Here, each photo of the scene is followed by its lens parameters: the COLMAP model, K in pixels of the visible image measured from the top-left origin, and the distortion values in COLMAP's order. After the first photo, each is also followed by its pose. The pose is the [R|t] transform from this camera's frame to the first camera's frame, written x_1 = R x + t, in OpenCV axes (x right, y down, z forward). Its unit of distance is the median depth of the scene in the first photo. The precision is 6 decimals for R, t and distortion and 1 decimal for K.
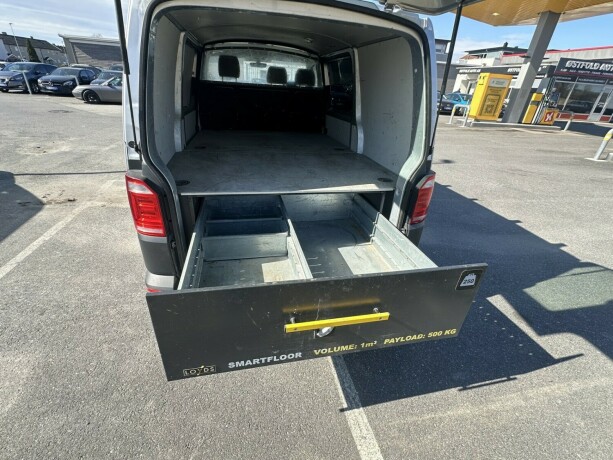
lens RADIAL K [[279.1, 0, 306.5], [0, 279.1, 230.0], [0, 0, 1]] dist [-0.002421, 0.000077]
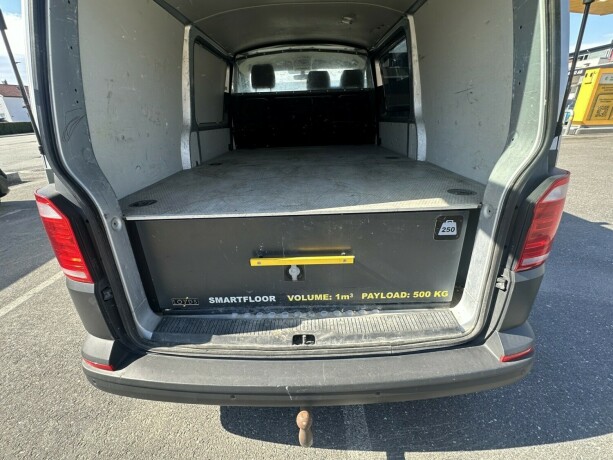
lens RADIAL K [[279.1, 0, 306.5], [0, 279.1, 230.0], [0, 0, 1]] dist [-0.002421, 0.000077]
pose [[0.972072, -0.001188, -0.234679, 0.085942], [-0.020130, 0.995880, -0.088423, -0.033690], [0.233817, 0.090678, 0.968043, 0.302684]]
